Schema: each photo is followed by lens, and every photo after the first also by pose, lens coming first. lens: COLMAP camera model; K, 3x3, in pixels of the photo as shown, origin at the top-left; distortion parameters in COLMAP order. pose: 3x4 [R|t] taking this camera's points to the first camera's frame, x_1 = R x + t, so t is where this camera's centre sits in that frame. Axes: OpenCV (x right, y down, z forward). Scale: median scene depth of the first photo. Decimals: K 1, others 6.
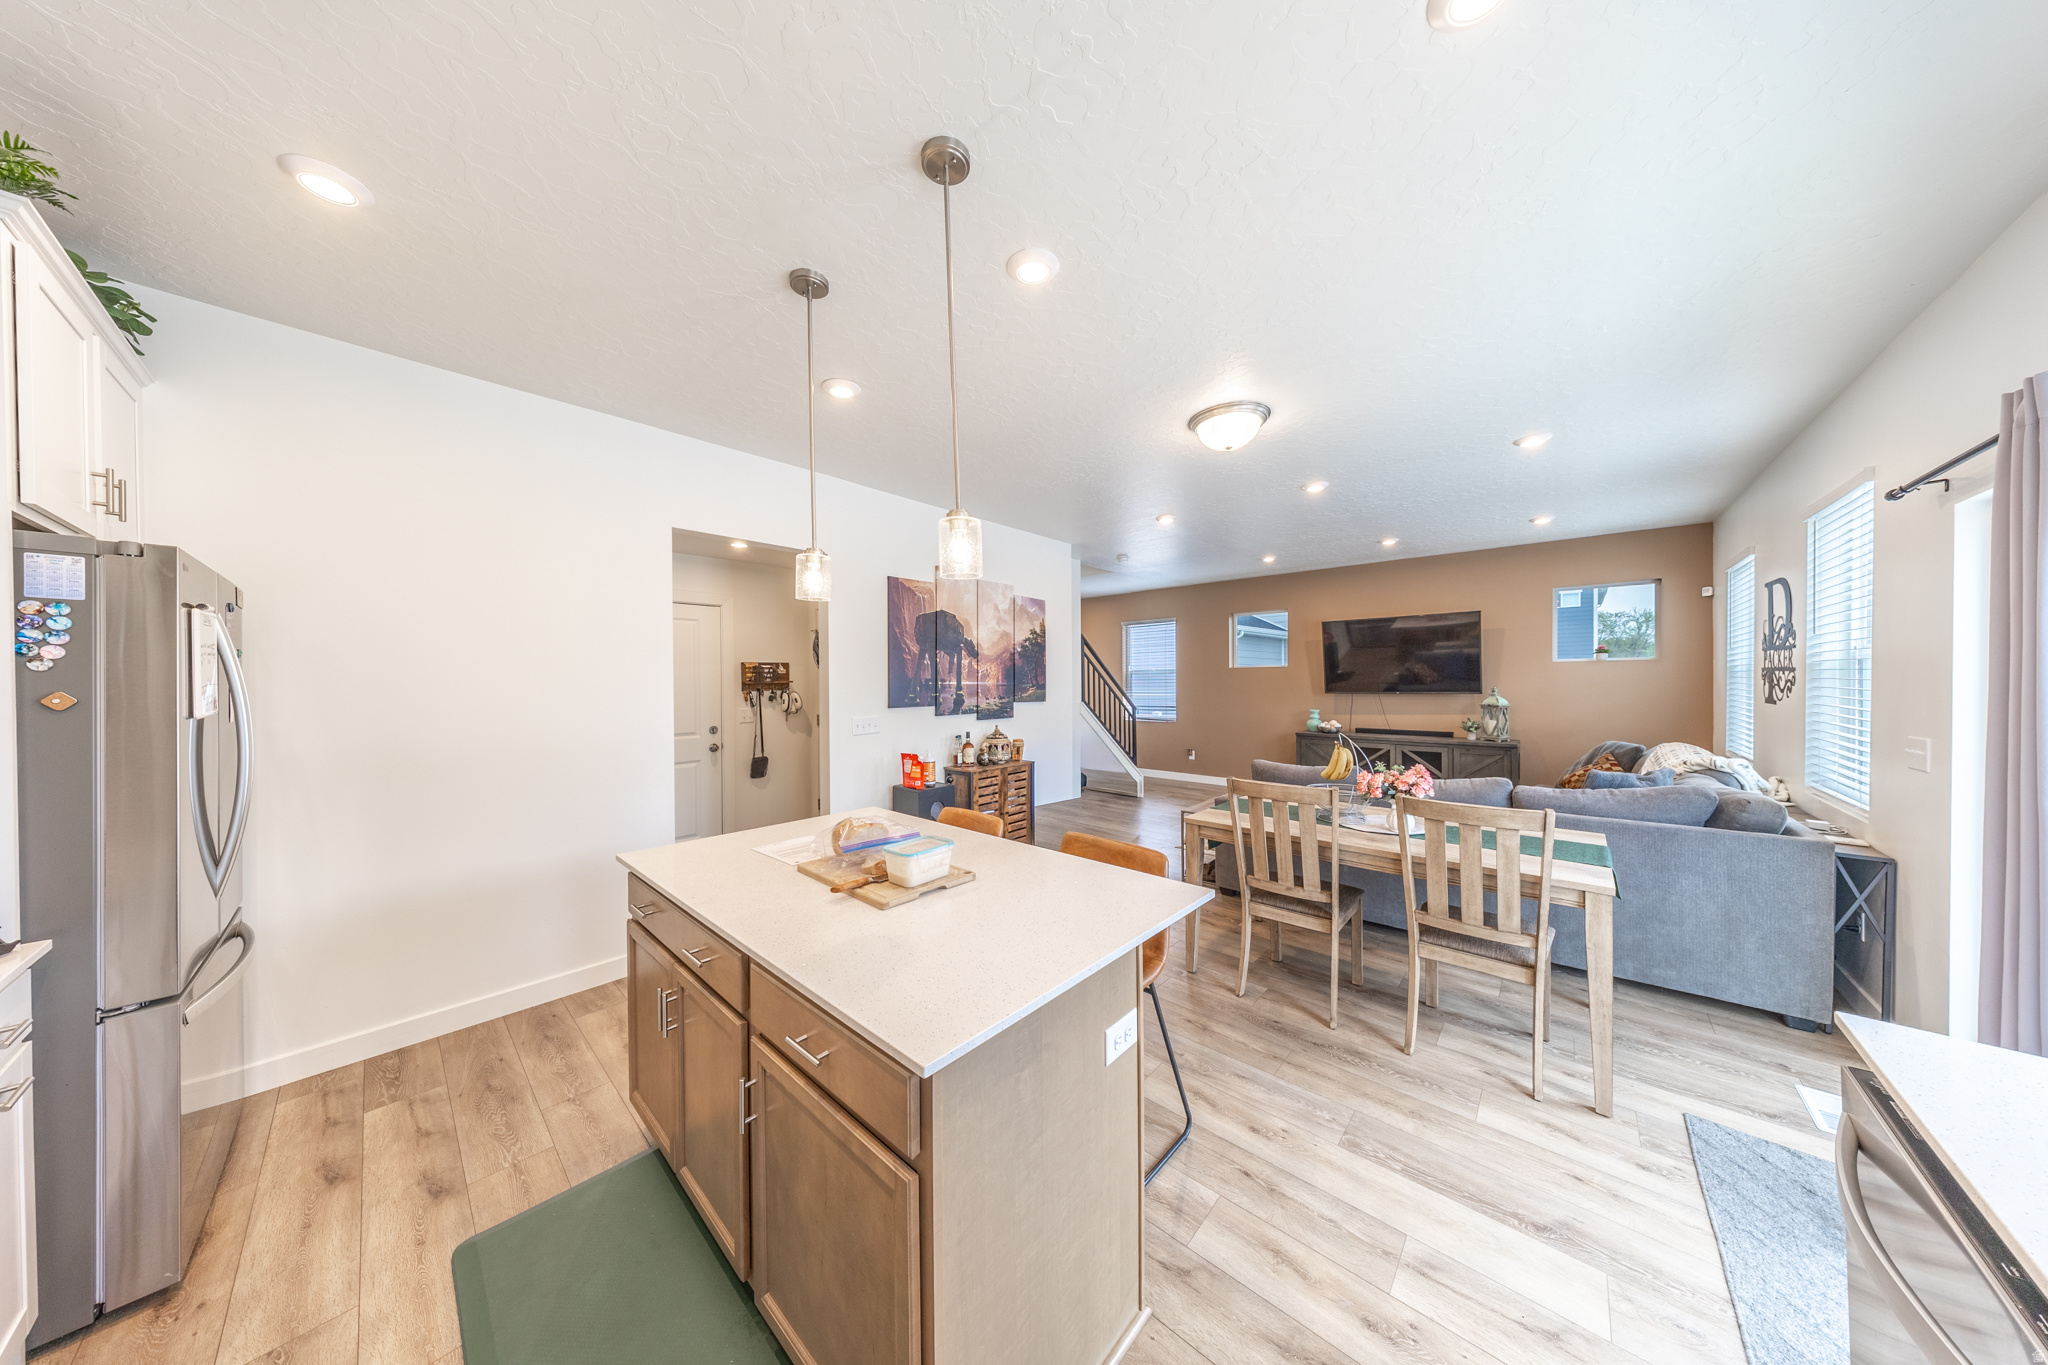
lens RADIAL K [[595.8, 0, 1014.8], [0, 595.8, 678.8], [0, 0, 1]] dist [-0.002858, 0.000203]
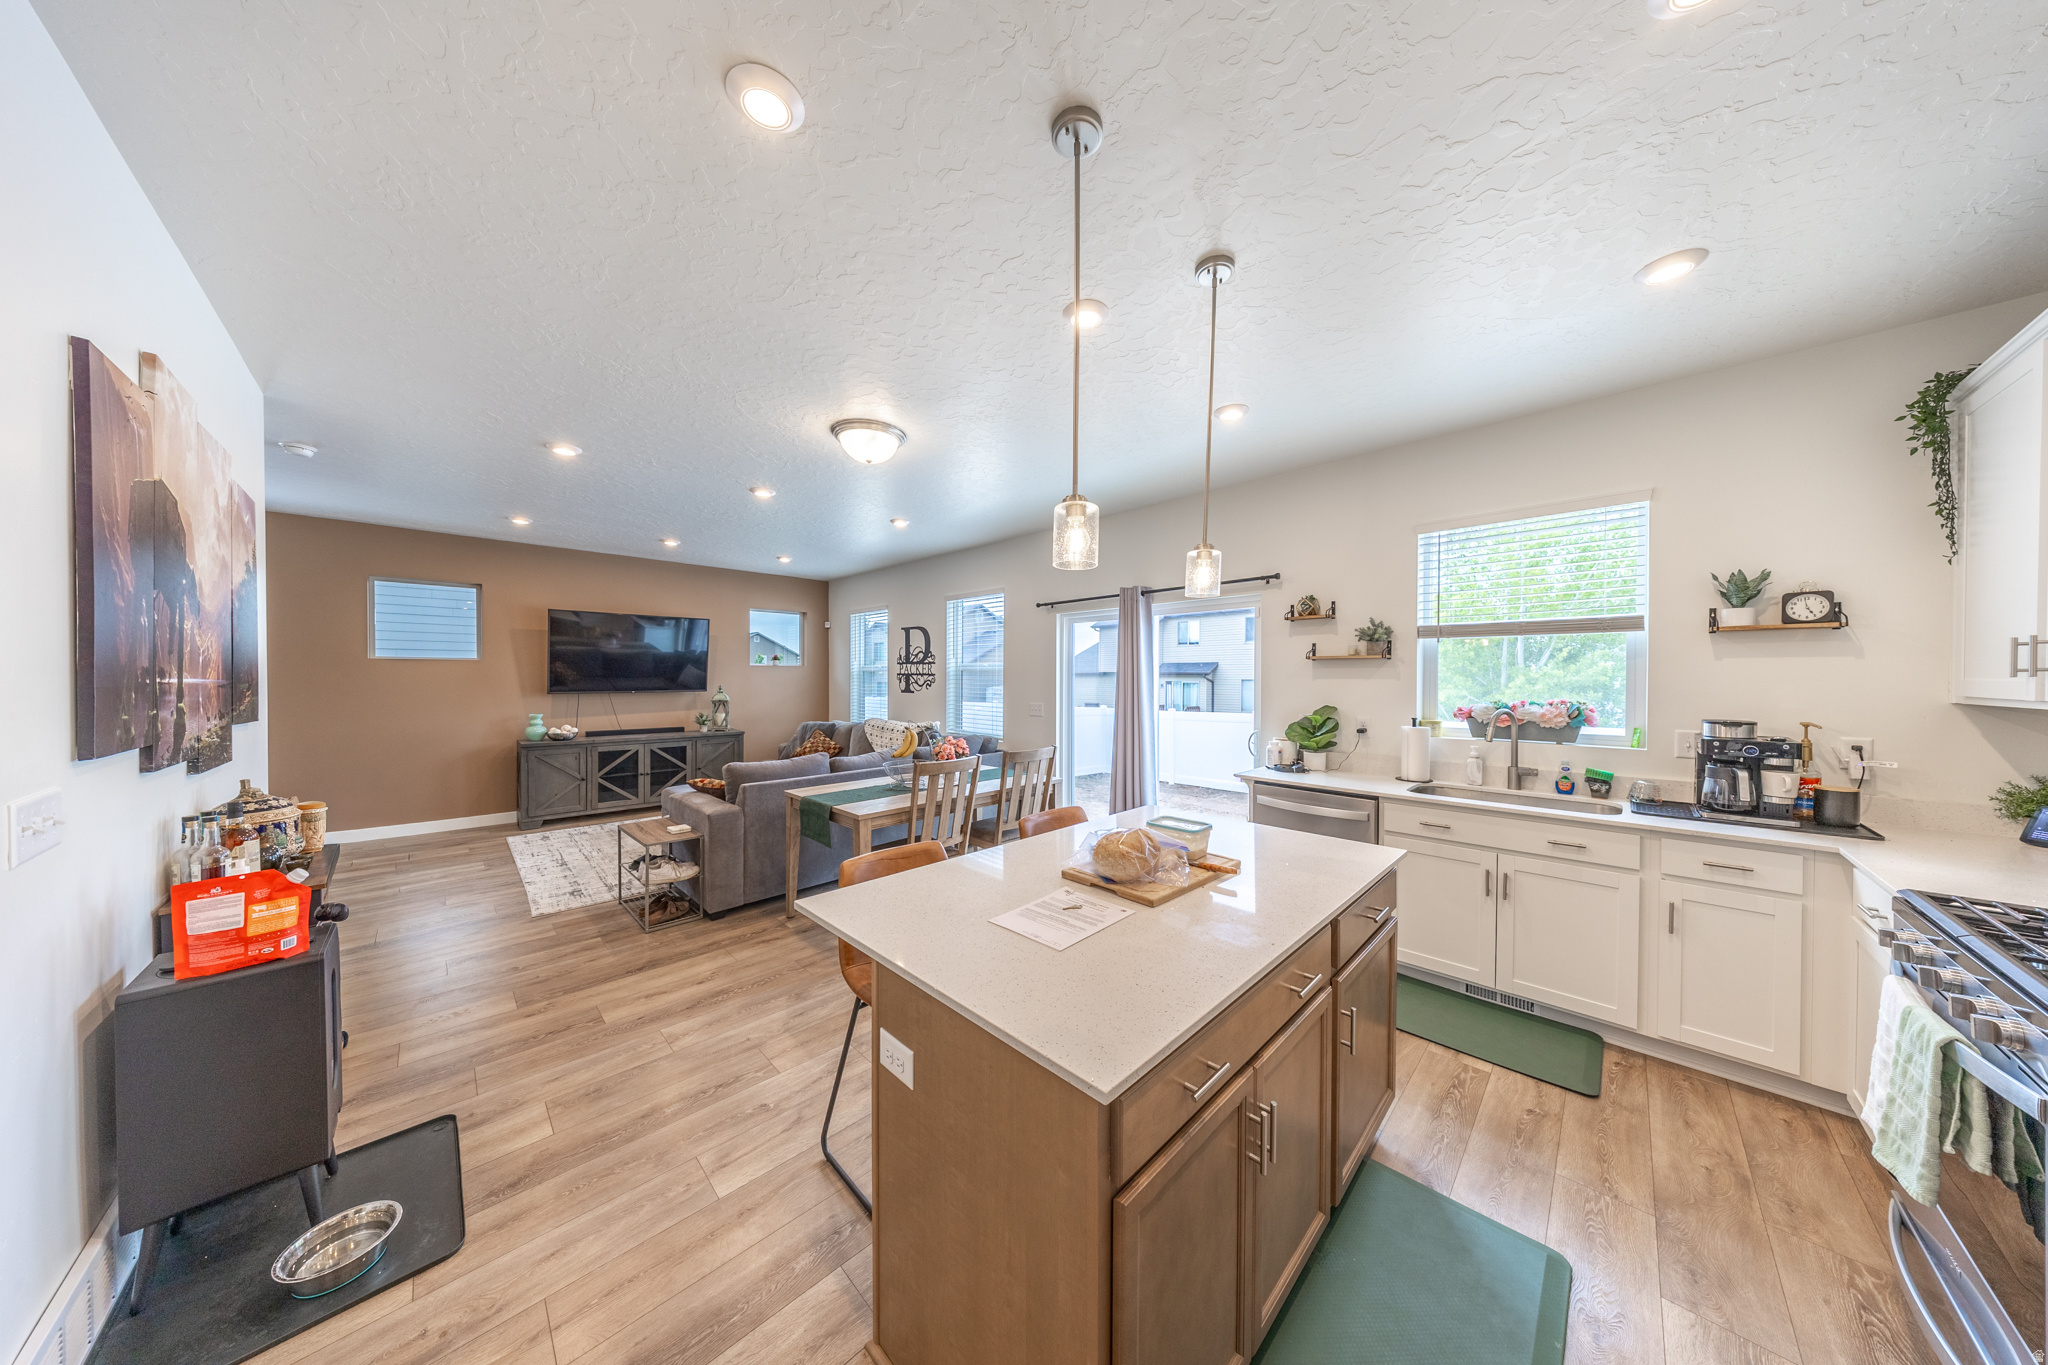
lens RADIAL K [[595.8, 0, 1037.8], [0, 595.8, 686.6], [0, 0, 1]] dist [-0.002858, 0.000203]
pose [[0.028274, -0.007474, 0.999572, -0.357508], [-0.007479, 0.999942, 0.007688, 0.002935], [-0.999572, -0.007694, 0.028216, 0.341109]]
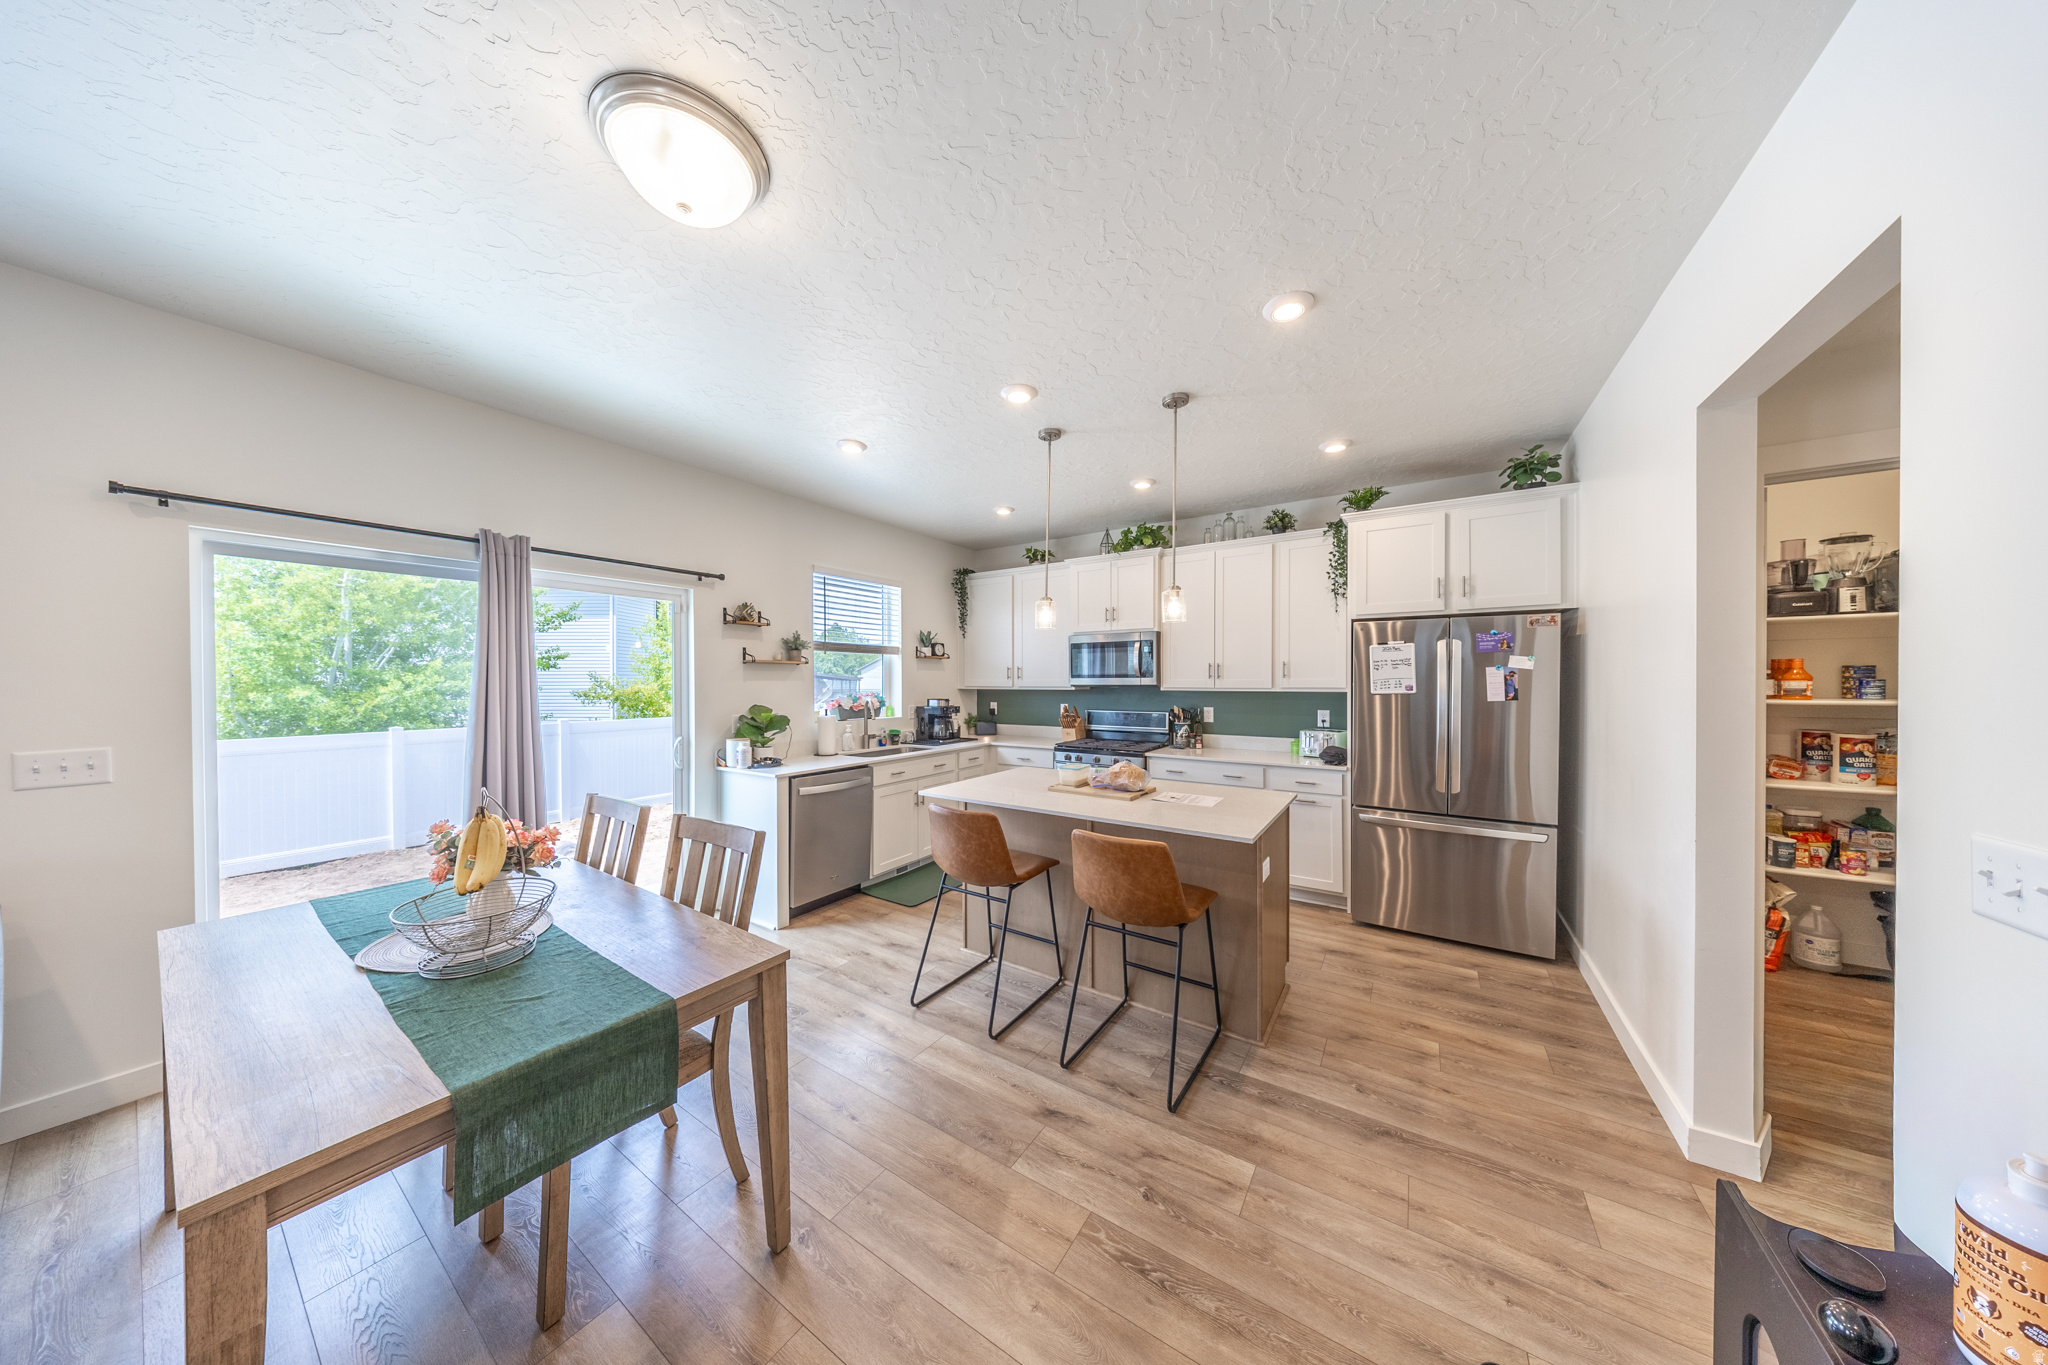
lens RADIAL K [[595.8, 0, 1010.7], [0, 595.8, 687.5], [0, 0, 1]] dist [-0.002858, 0.000203]
pose [[-0.988236, 0.009945, -0.152613, 0.090743], [0.008698, 0.999923, 0.008832, 0.001806], [0.152689, 0.007401, -0.988247, 0.781893]]
